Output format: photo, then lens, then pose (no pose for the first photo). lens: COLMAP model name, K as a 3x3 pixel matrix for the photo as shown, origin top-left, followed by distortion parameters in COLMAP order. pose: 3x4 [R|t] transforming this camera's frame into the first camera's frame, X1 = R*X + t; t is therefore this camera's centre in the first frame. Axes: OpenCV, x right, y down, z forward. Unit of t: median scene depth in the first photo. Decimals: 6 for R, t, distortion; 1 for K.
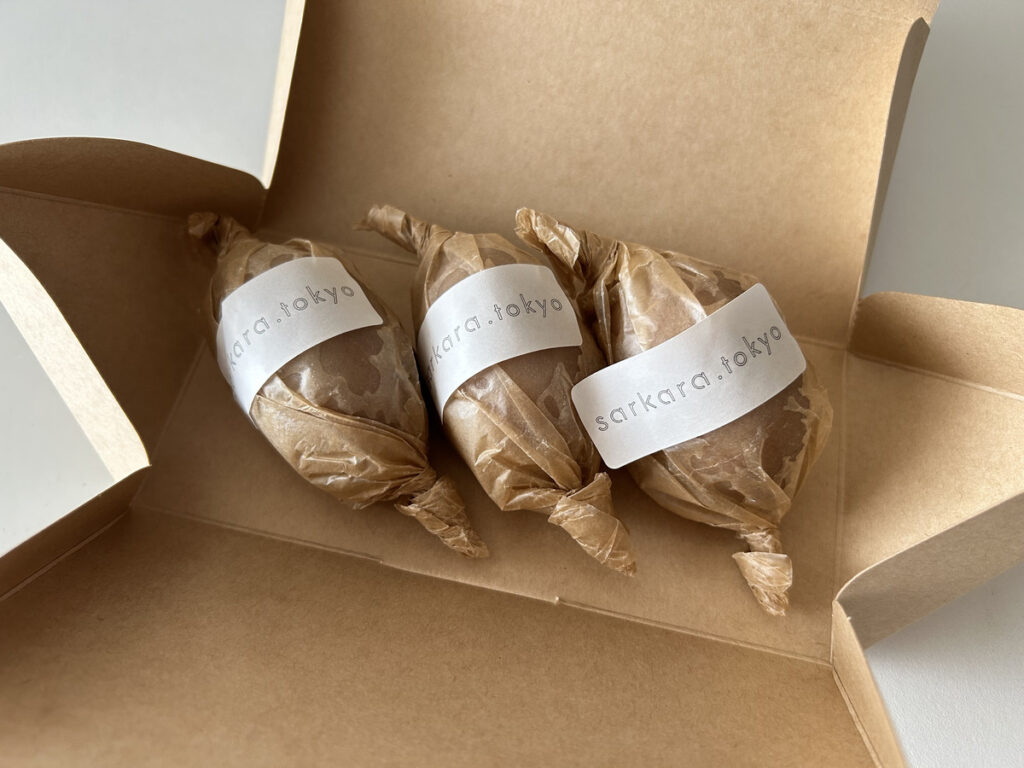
lens RADIAL K [[835.9, 0, 518.4], [0, 835.9, 384.5], [0, 0, 1]] dist [-0.062395, 0.001472]
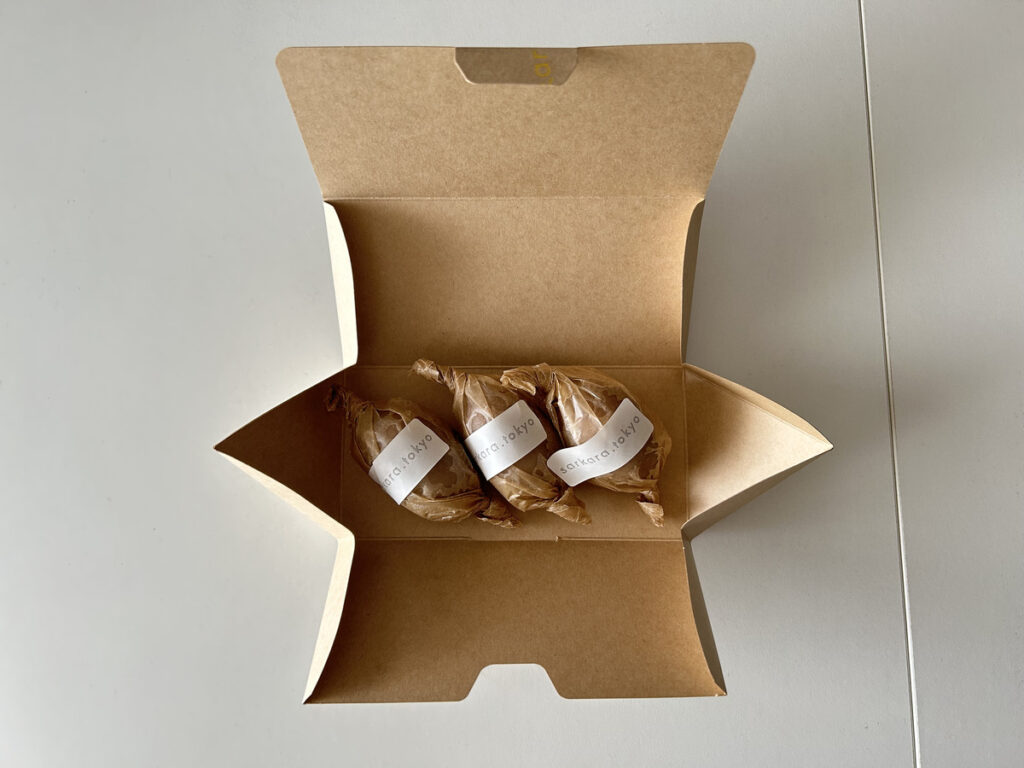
lens RADIAL K [[835.9, 0, 508.9], [0, 835.9, 384.3], [0, 0, 1]] dist [-0.062395, 0.001472]
pose [[0.975348, -0.220595, -0.005824, 0.026450], [0.207774, 0.909131, 0.360985, -0.944391], [-0.074337, -0.353296, 0.932553, -0.884038]]
